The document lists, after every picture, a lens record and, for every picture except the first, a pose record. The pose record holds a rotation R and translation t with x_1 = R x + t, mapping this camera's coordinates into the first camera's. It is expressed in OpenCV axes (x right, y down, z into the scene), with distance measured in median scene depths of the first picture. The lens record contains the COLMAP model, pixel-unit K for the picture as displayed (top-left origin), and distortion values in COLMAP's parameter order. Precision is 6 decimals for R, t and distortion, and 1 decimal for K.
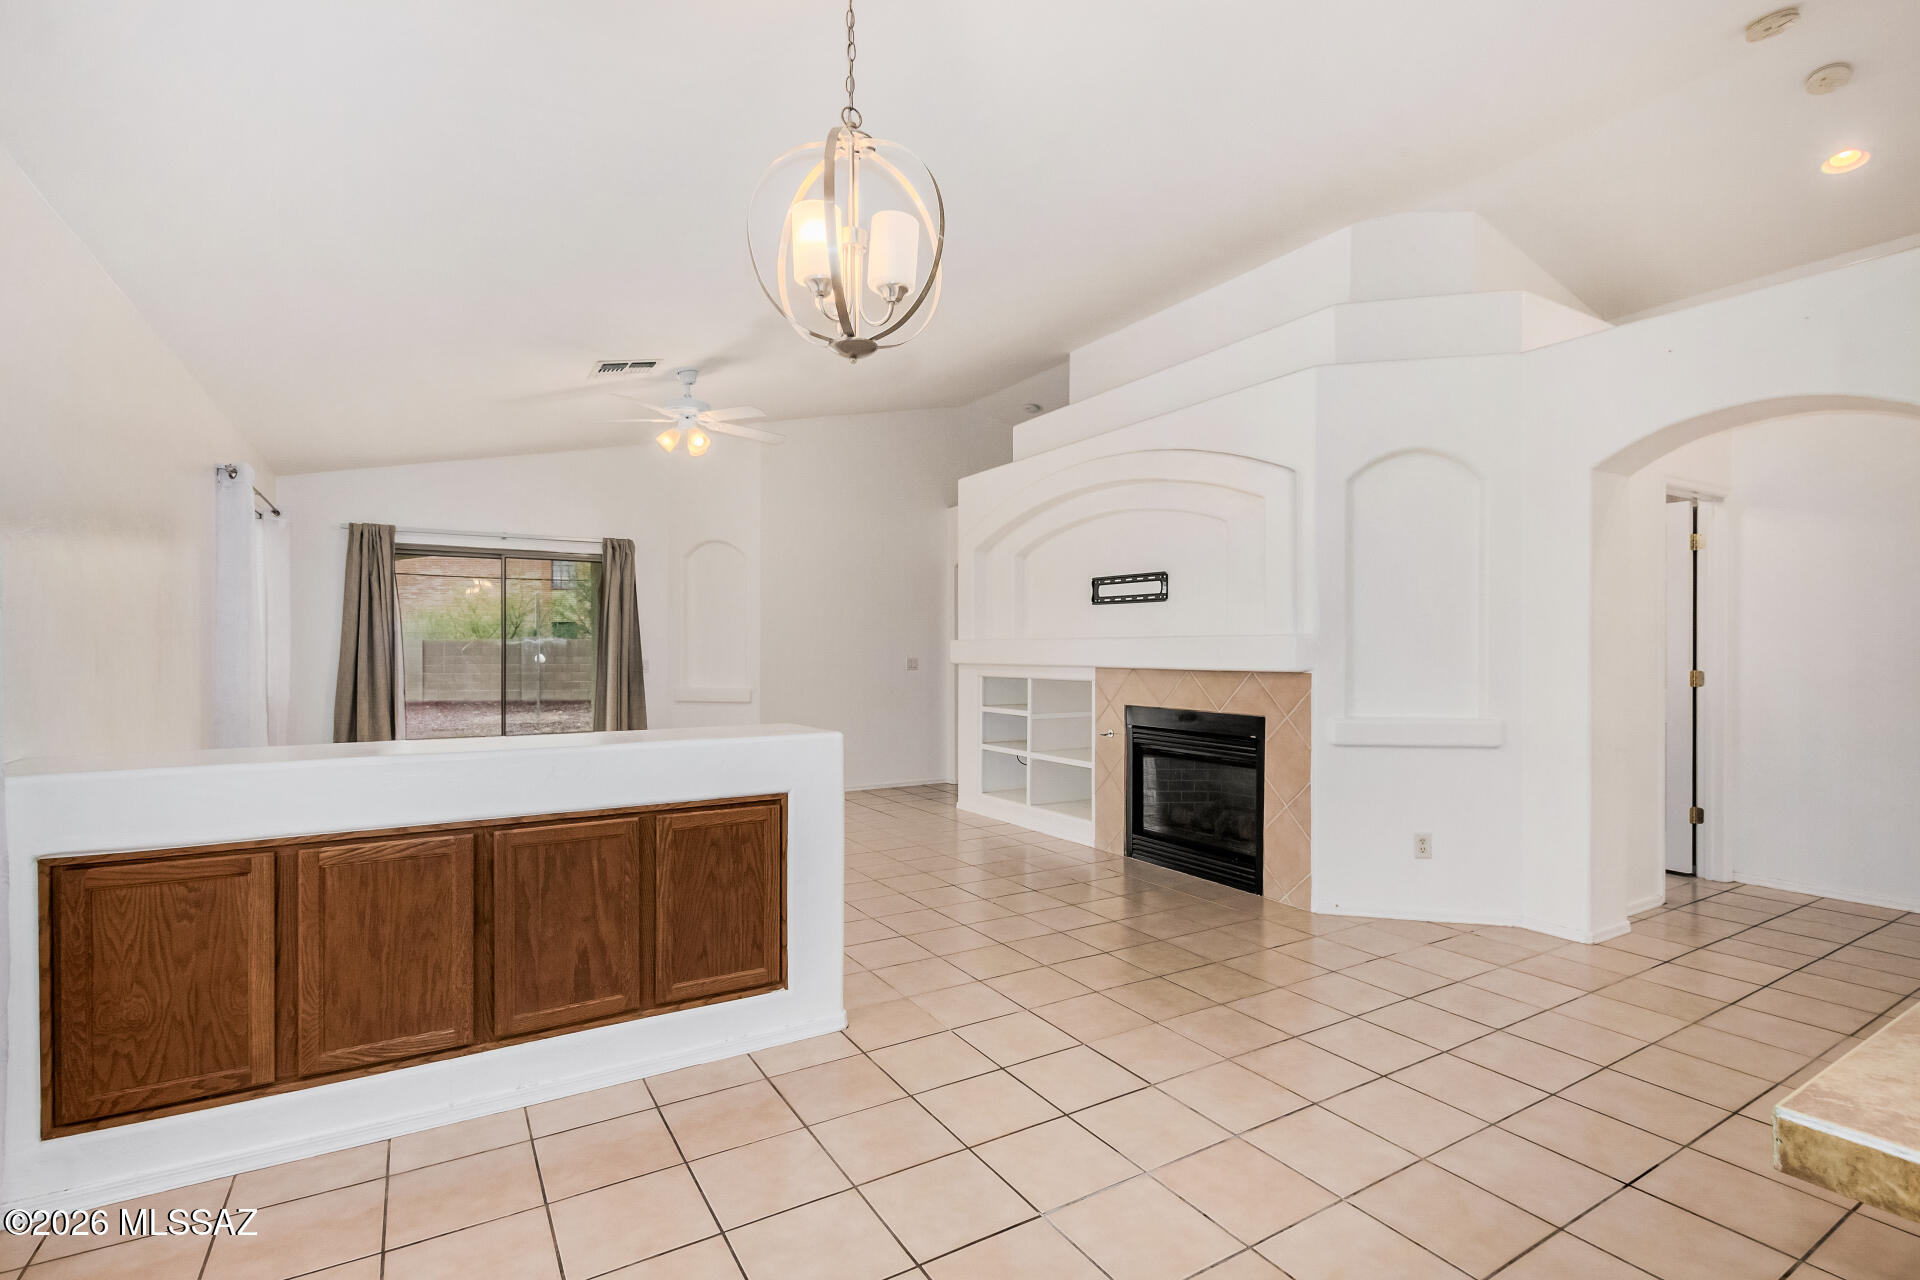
lens RADIAL K [[890.1, 0, 957.3], [0, 890.1, 649.4], [0, 0, 1]] dist [0.011204, -0.004939]
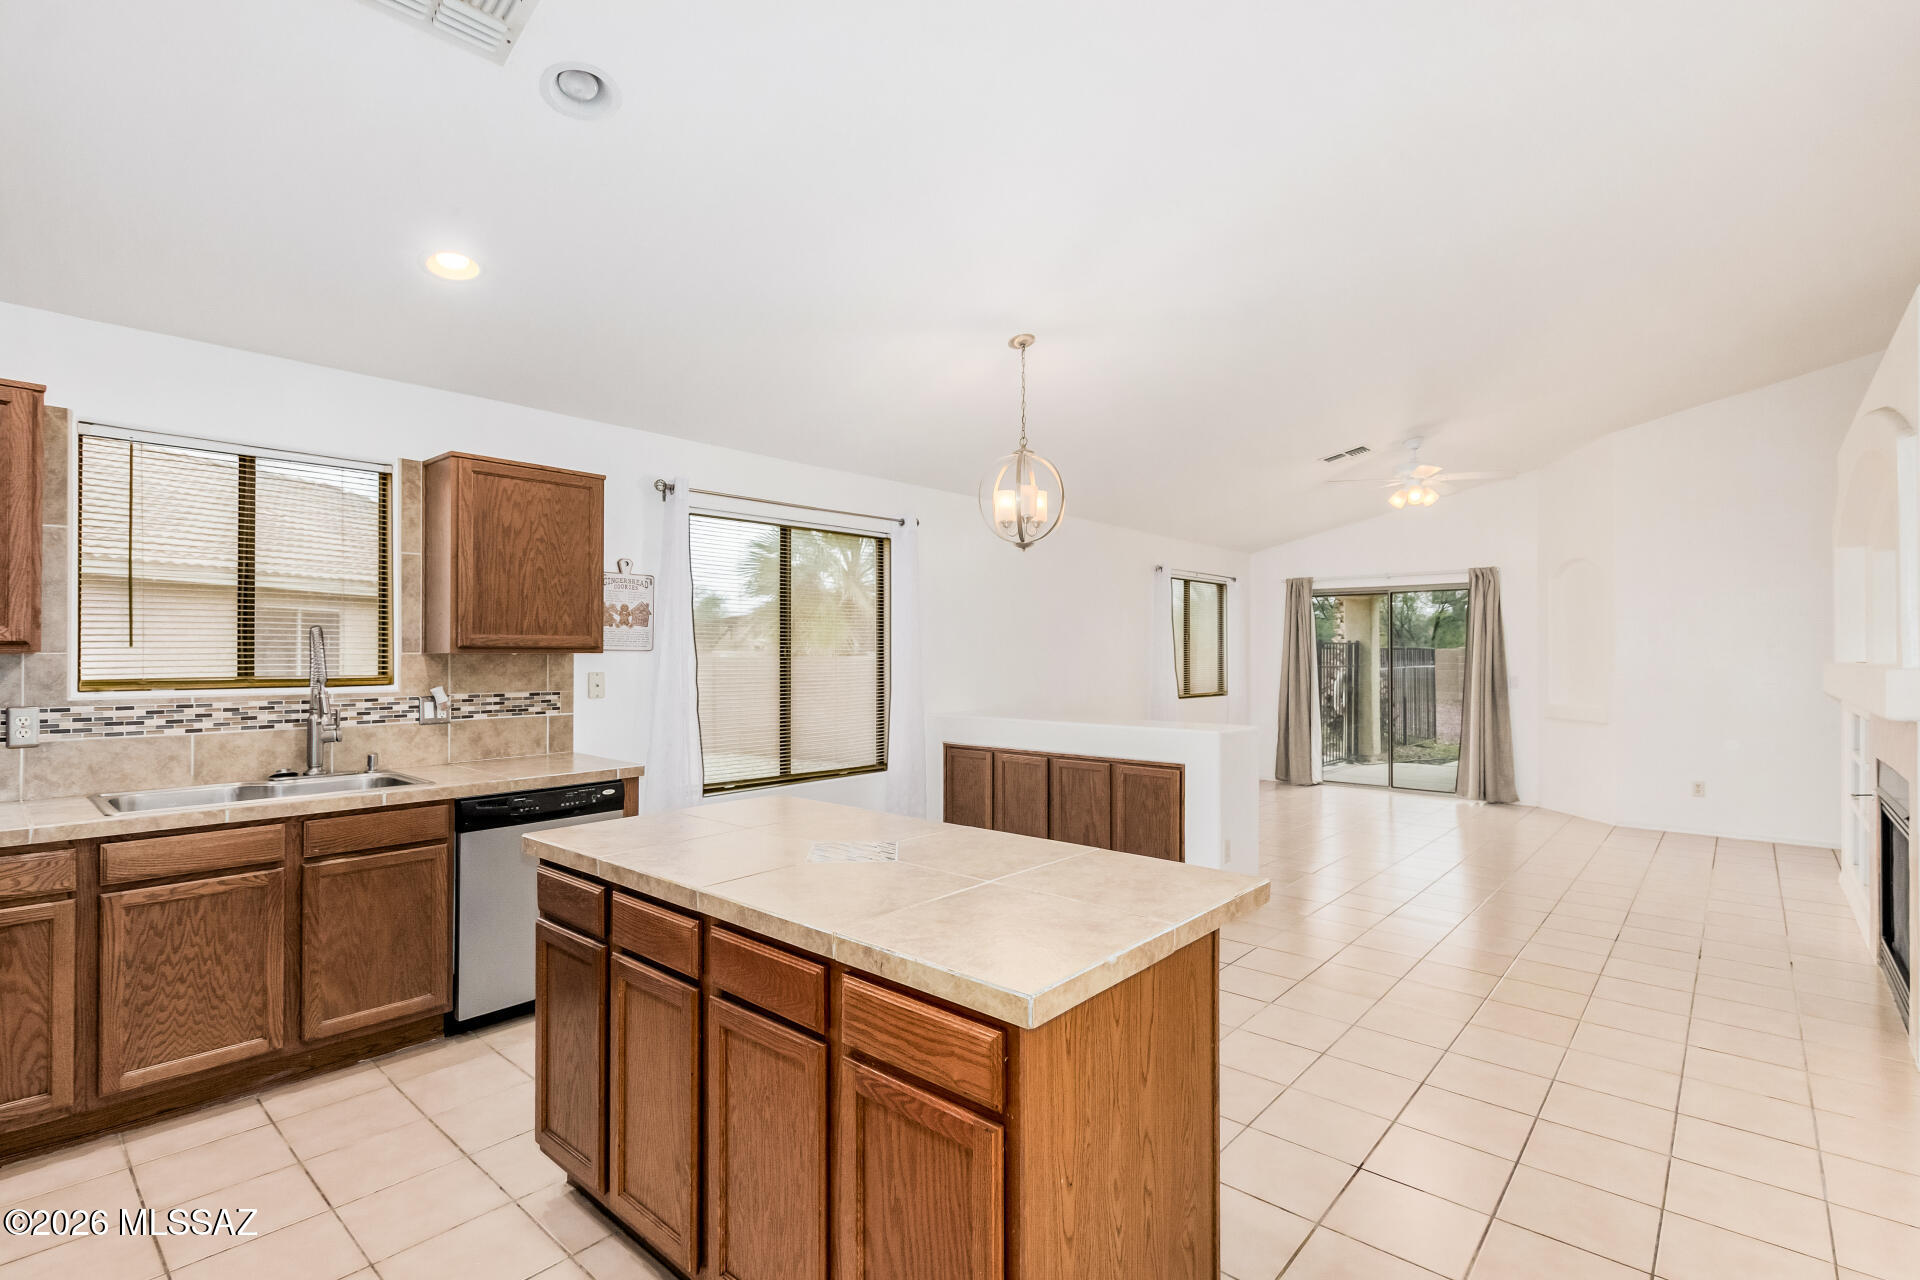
lens RADIAL K [[890.1, 0, 968.5], [0, 890.1, 646.4], [0, 0, 1]] dist [0.011204, -0.004939]
pose [[0.308111, -0.006443, -0.951329, 0.667816], [-0.001119, 0.999974, -0.007135, -0.023427], [0.951350, 0.003263, 0.308096, 0.063179]]
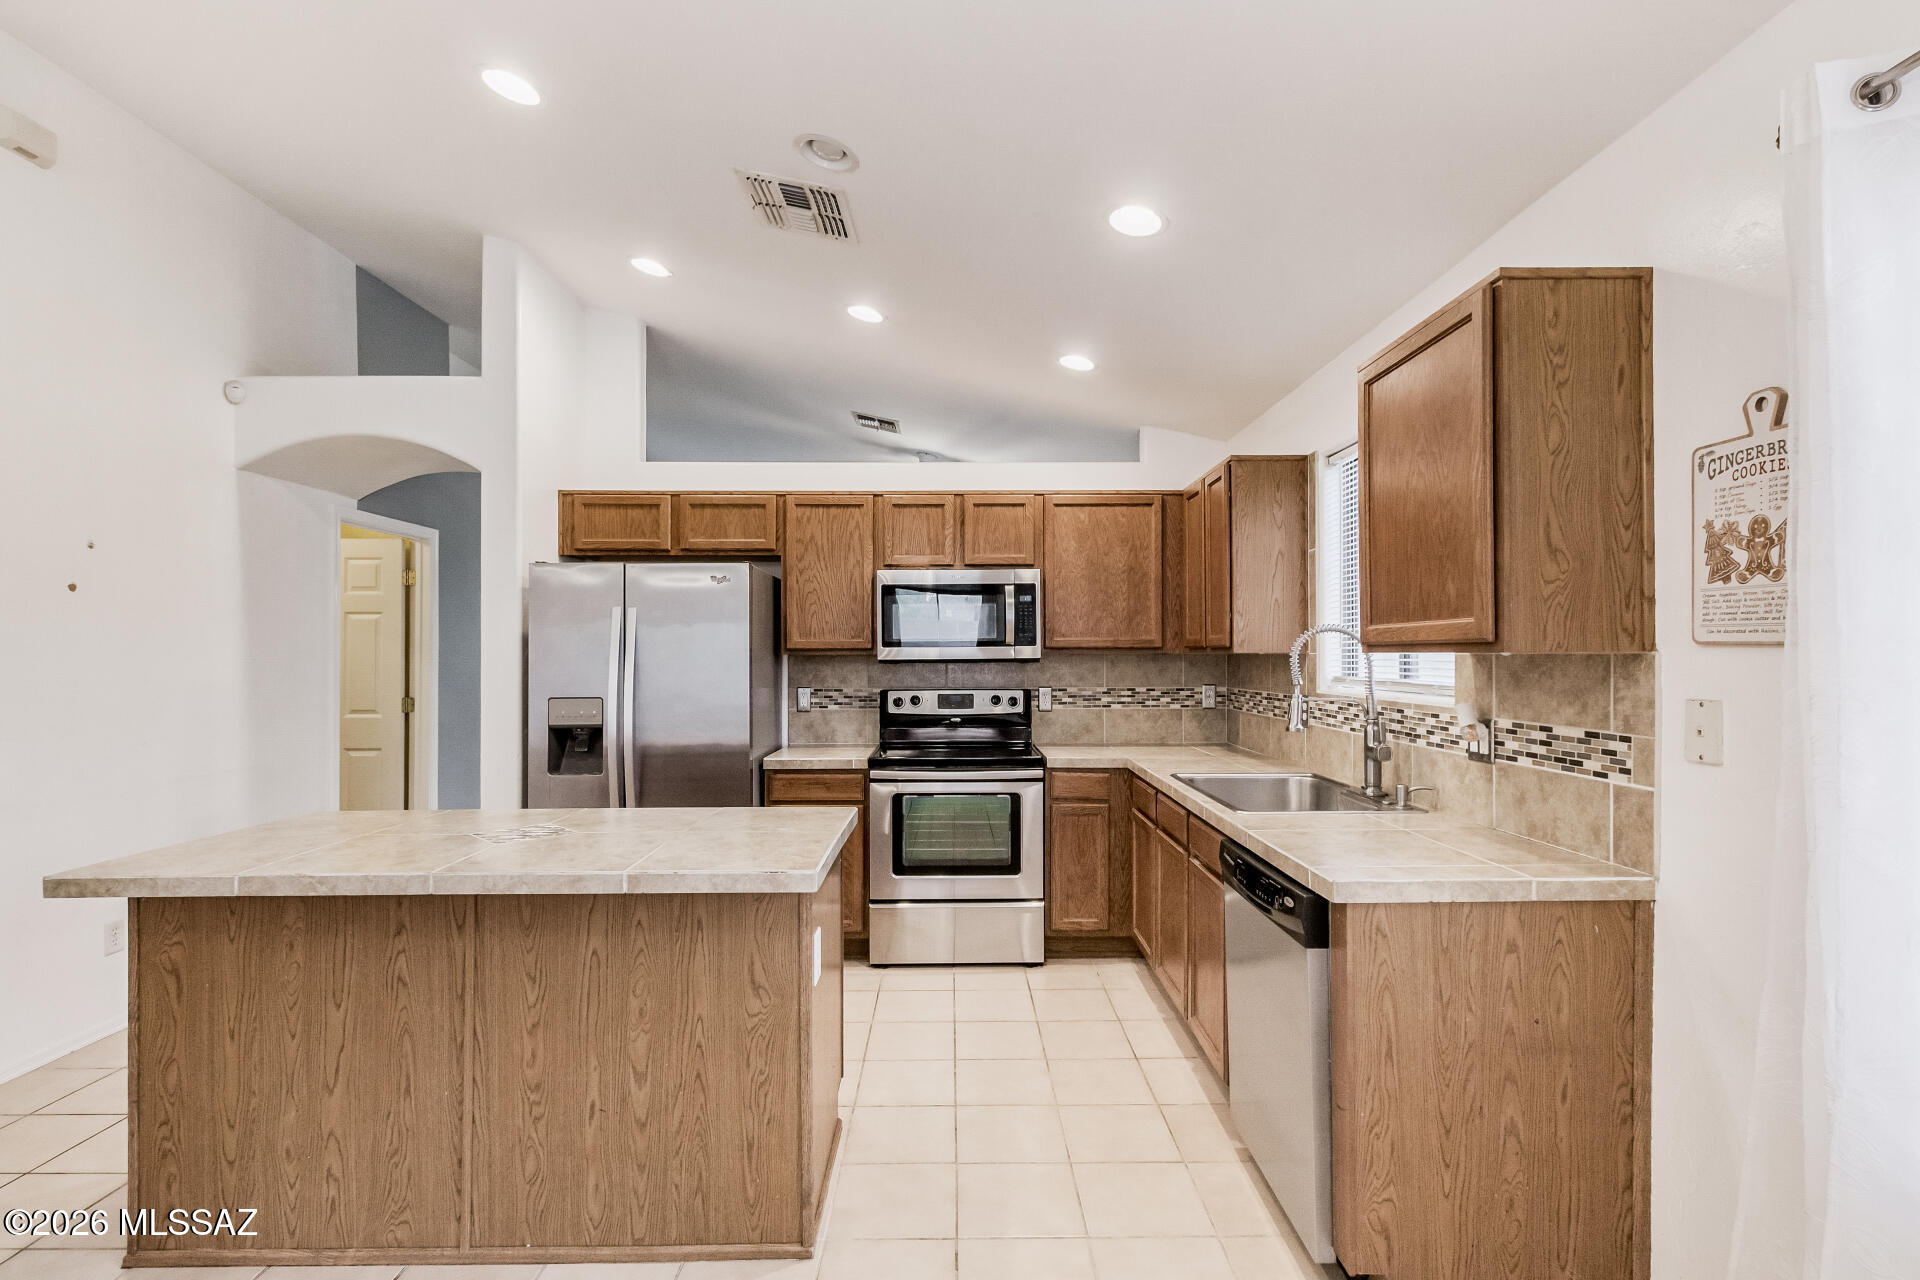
lens RADIAL K [[890.1, 0, 963.1], [0, 890.1, 649.3], [0, 0, 1]] dist [0.011204, -0.004939]
pose [[-0.863701, 0.006645, 0.503960, -0.114937], [0.004254, 0.999974, -0.005894, -0.022703], [-0.503986, -0.002947, -0.863707, 0.399553]]
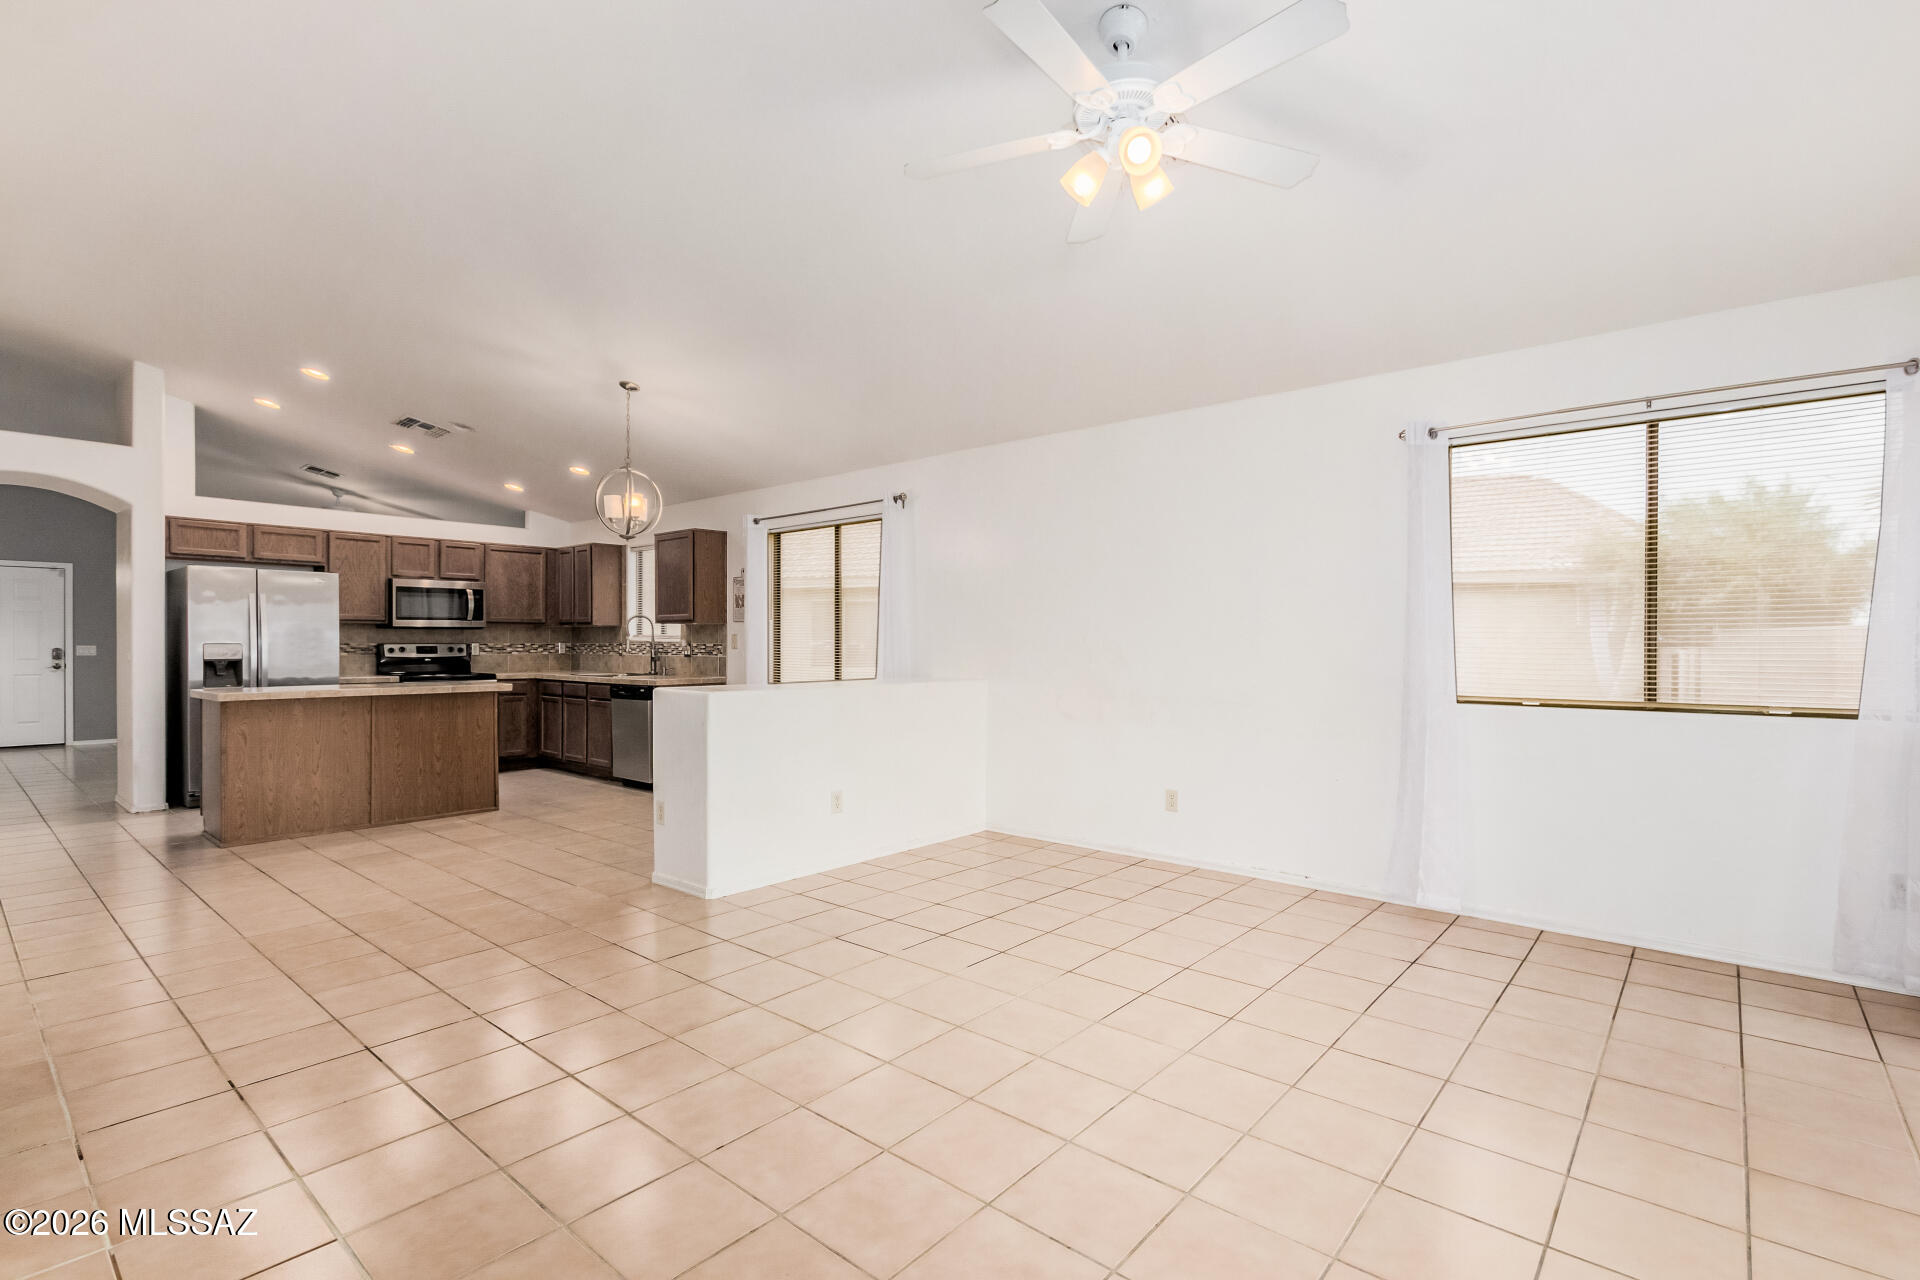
lens RADIAL K [[890.1, 0, 964.4], [0, 890.1, 651.2], [0, 0, 1]] dist [0.011204, -0.004939]
pose [[-0.948854, 0.002099, -0.315709, -0.081577], [-0.000822, 0.999958, 0.009116, 0.008332], [0.315715, 0.008909, -0.948812, 1.443966]]
